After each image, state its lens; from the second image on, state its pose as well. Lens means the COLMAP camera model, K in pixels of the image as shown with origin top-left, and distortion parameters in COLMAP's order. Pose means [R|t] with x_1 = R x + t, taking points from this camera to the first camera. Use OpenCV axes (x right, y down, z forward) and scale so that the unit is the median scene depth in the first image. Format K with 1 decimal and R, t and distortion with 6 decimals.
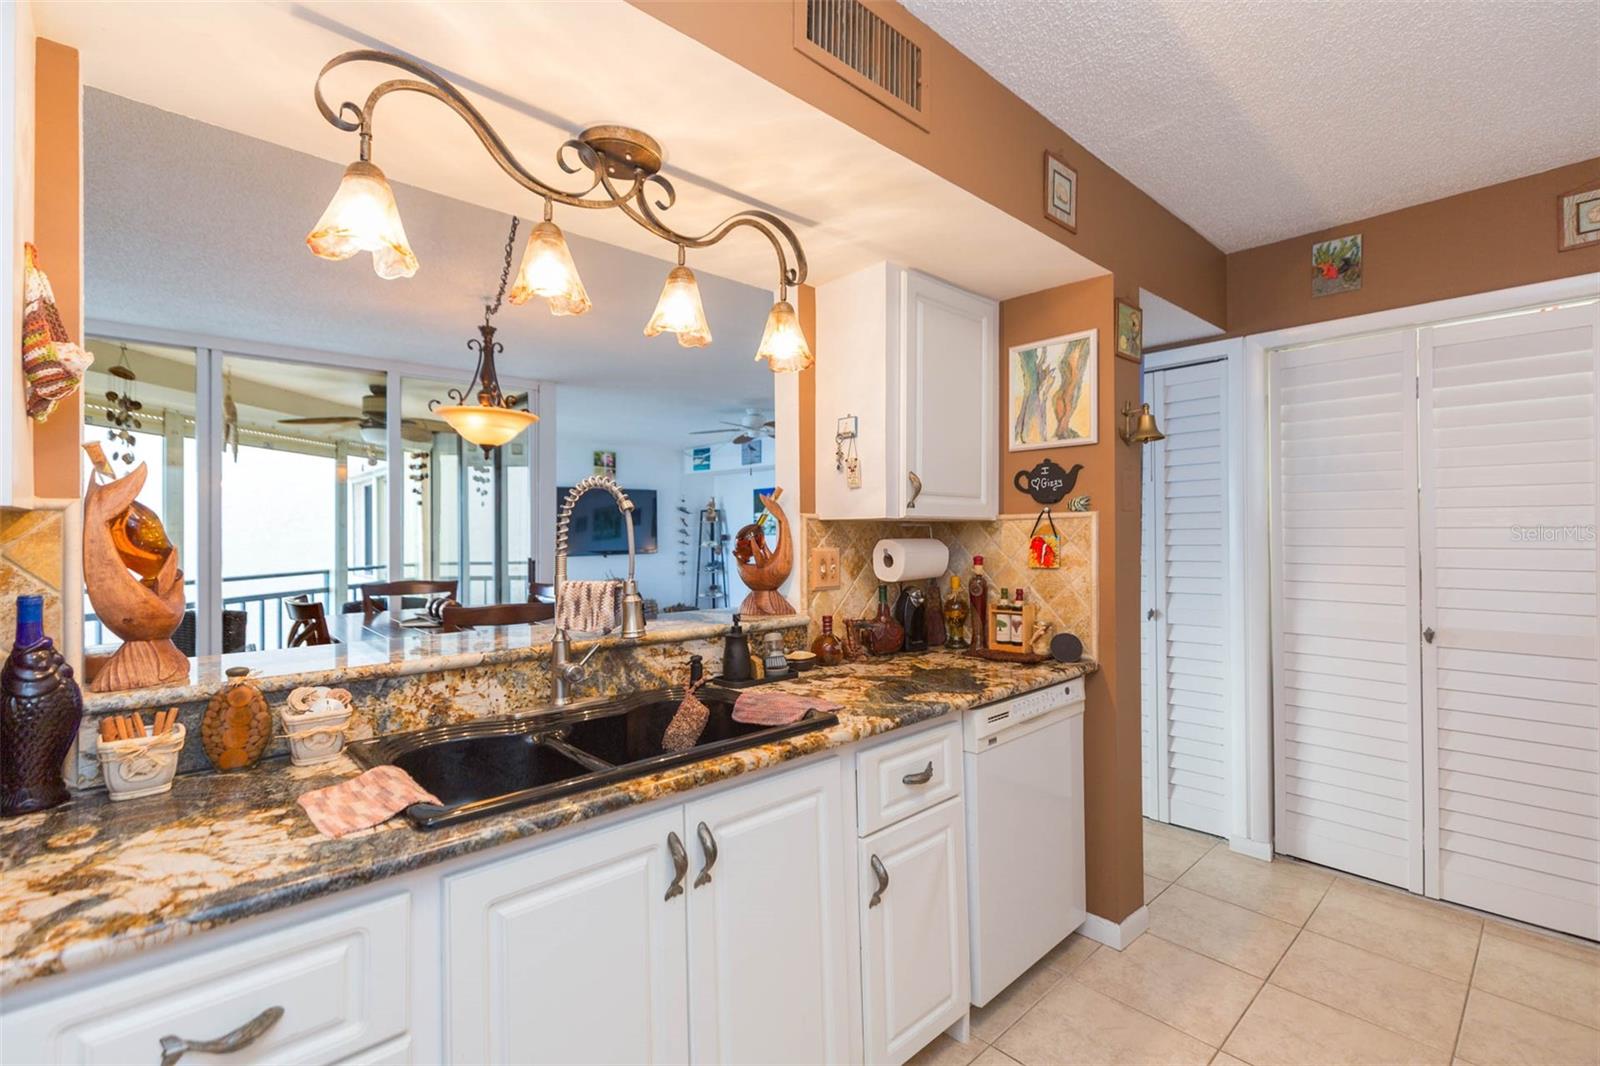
lens RADIAL K [[723.8, 0, 807.7], [0, 723.8, 525.5], [0, 0, 1]] dist [0.004348, -0.002128]
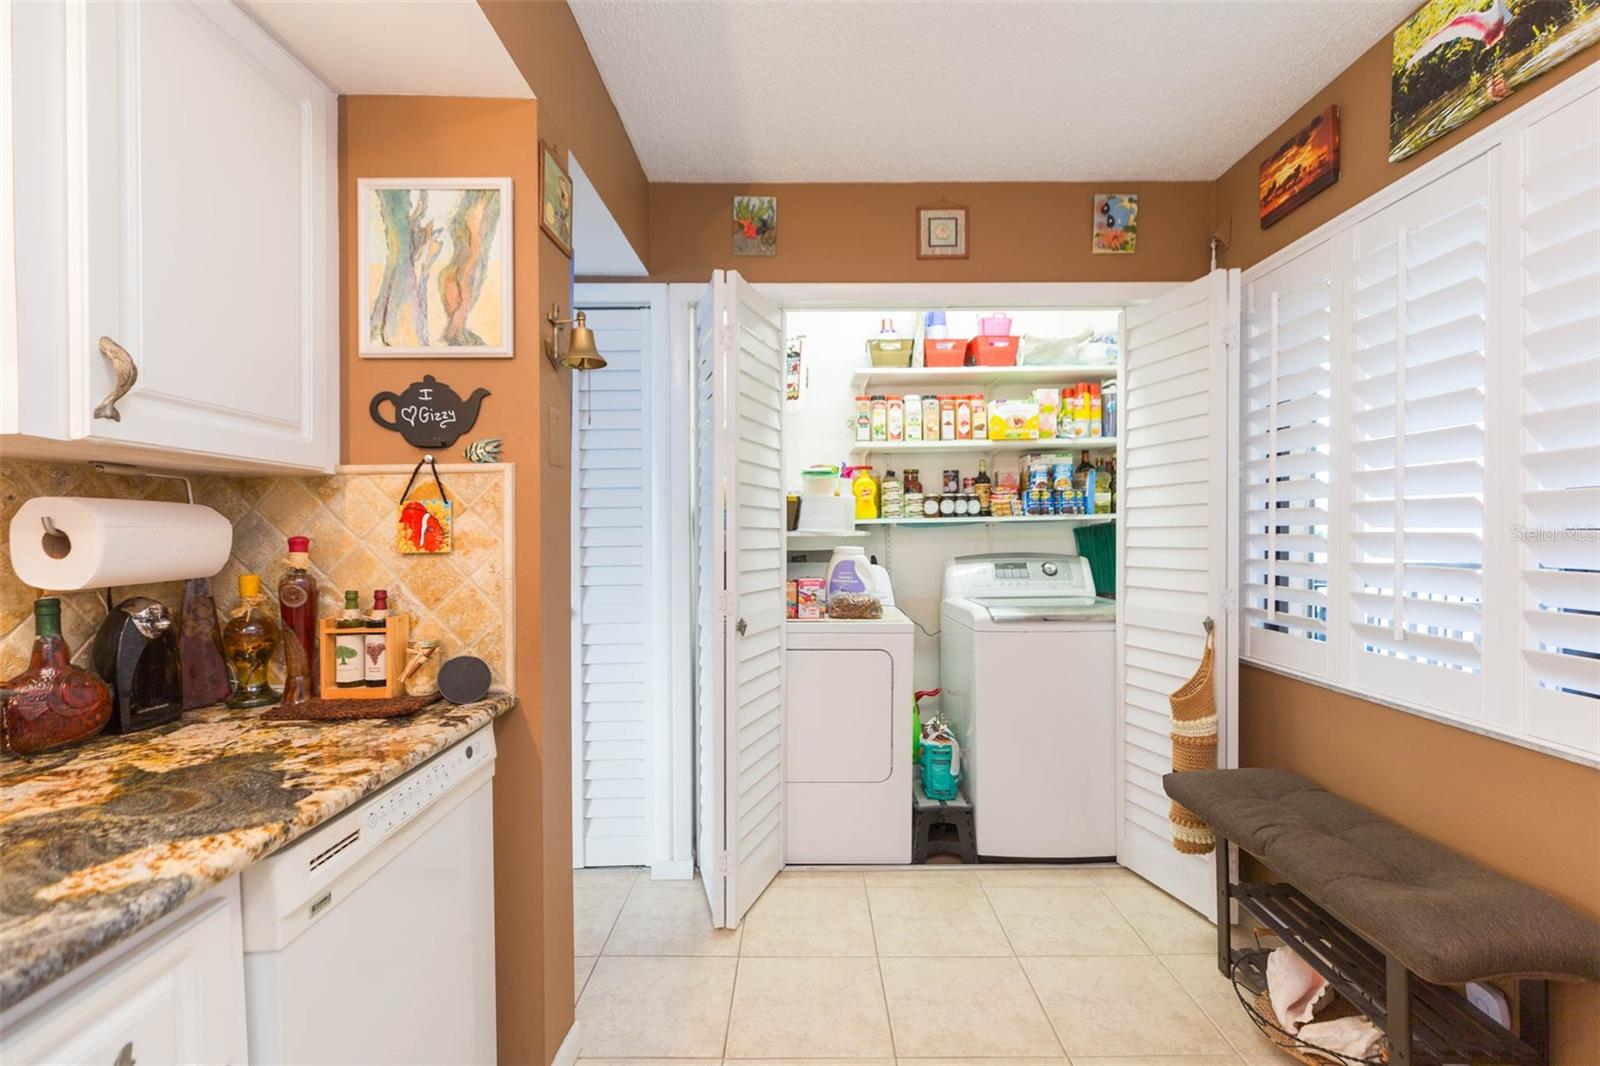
lens RADIAL K [[723.8, 0, 801.7], [0, 723.8, 542.8], [0, 0, 1]] dist [0.004348, -0.002128]
pose [[0.686955, -0.009925, 0.726632, 0.100273], [-0.005702, 0.999802, 0.019047, 0.036014], [-0.726678, -0.017227, 0.686762, 0.347483]]
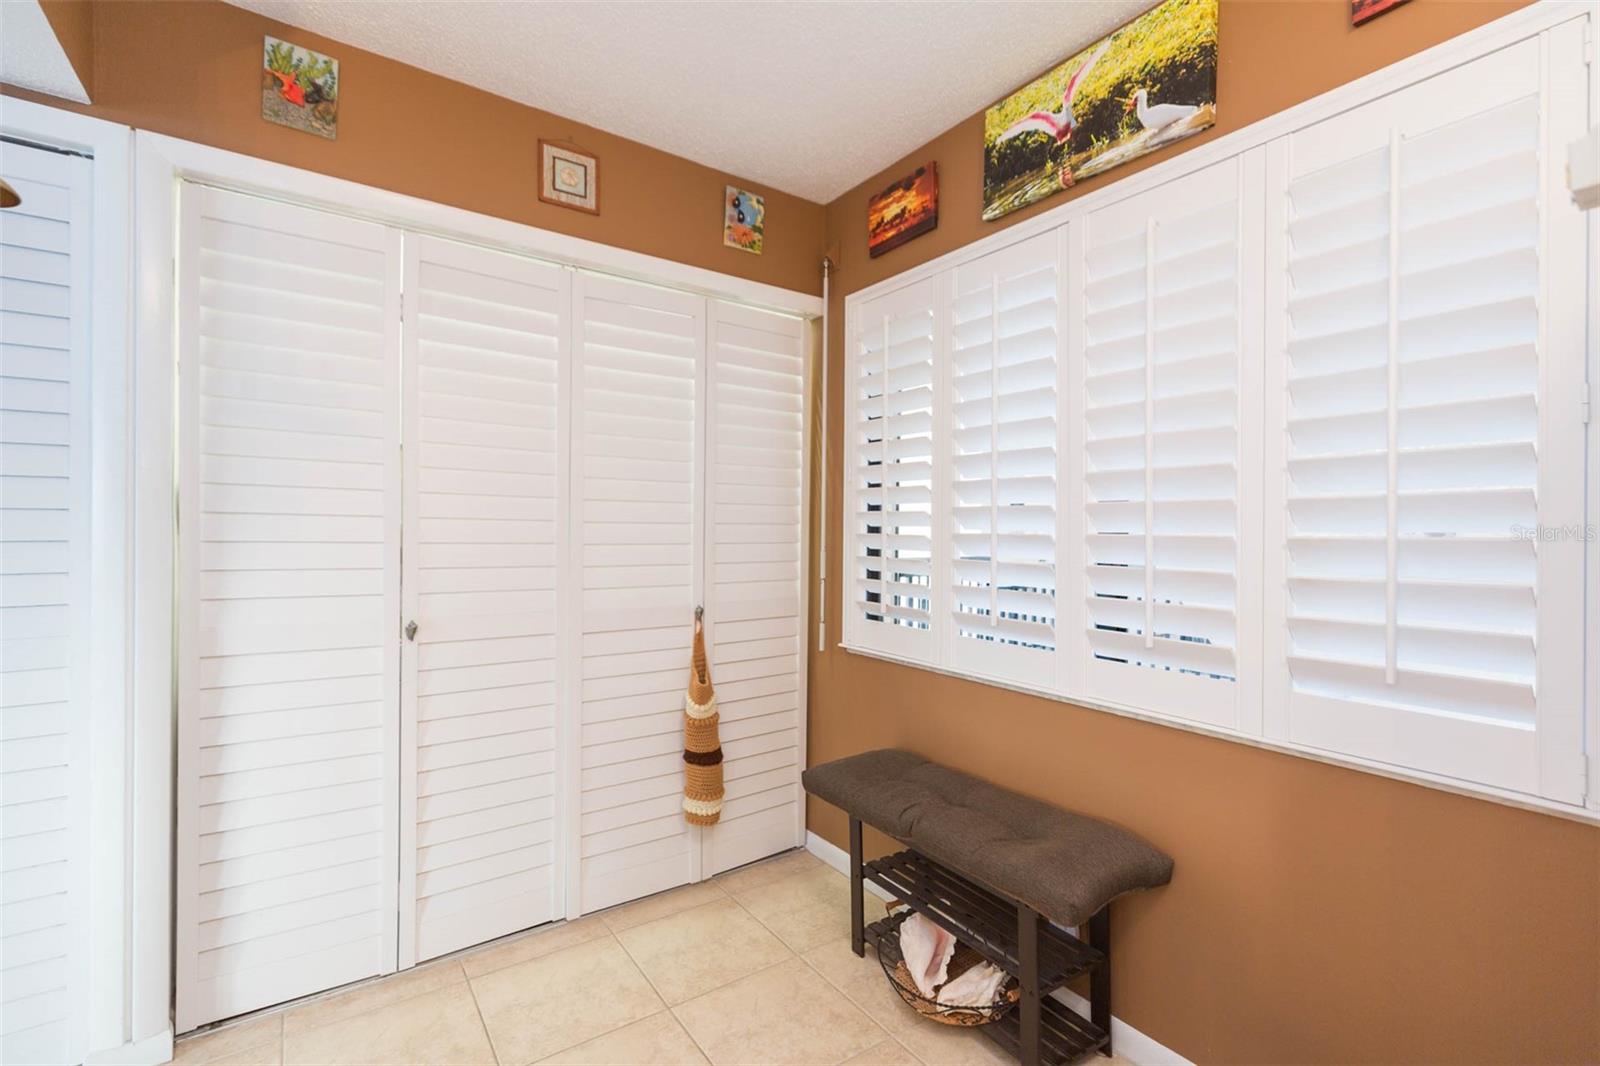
lens RADIAL K [[723.8, 0, 820.0], [0, 723.8, 533.2], [0, 0, 1]] dist [0.004348, -0.002128]
pose [[0.141430, 0.000524, 0.989948, 0.162033], [-0.022504, 0.999743, 0.002686, 0.037566], [-0.989692, -0.022658, 0.141406, 0.485388]]
